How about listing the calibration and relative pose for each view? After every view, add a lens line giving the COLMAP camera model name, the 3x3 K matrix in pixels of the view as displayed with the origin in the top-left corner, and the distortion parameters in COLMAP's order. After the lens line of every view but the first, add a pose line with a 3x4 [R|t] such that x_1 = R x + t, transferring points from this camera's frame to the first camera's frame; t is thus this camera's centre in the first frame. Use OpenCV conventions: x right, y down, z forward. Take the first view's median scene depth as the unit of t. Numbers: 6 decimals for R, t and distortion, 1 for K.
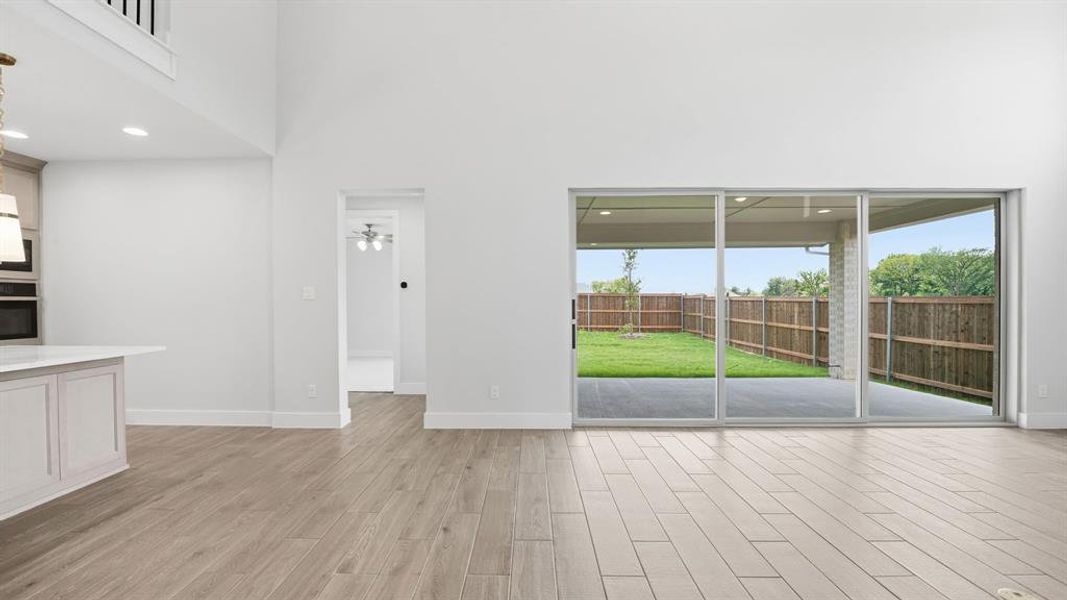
lens RADIAL K [[434.9, 0, 533.0], [0, 434.9, 304.2], [0, 0, 1]] dist [-0.004527, -0.000802]
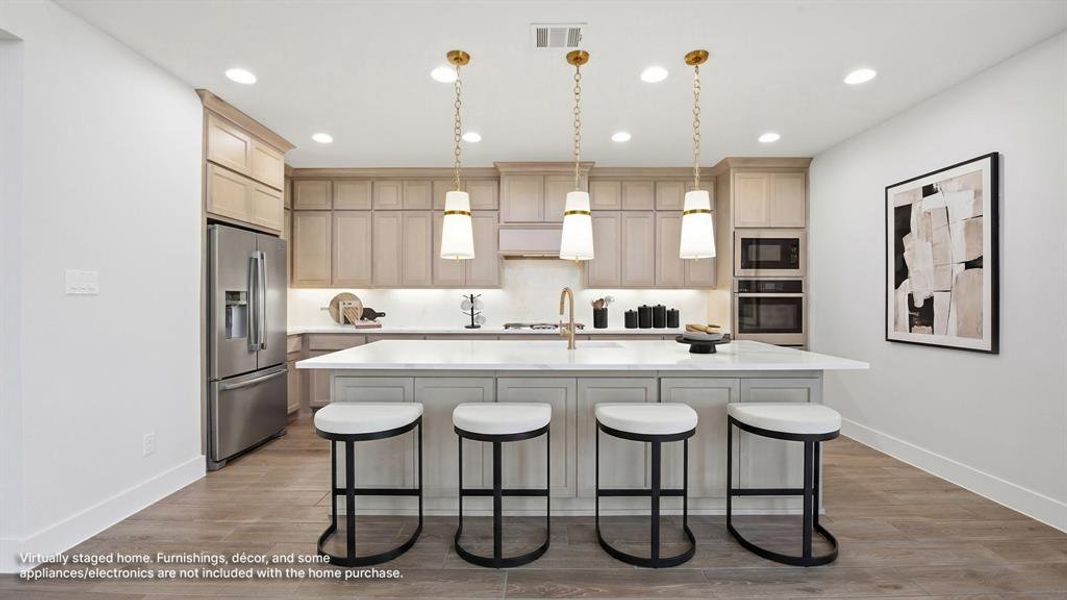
lens RADIAL K [[434.9, 0, 537.5], [0, 434.9, 302.5], [0, 0, 1]] dist [-0.004527, -0.000802]
pose [[0.009605, 0.016051, -0.999825, -0.151124], [-0.011565, 0.999806, 0.015940, -0.005271], [0.999887, 0.011410, 0.009789, 0.422564]]
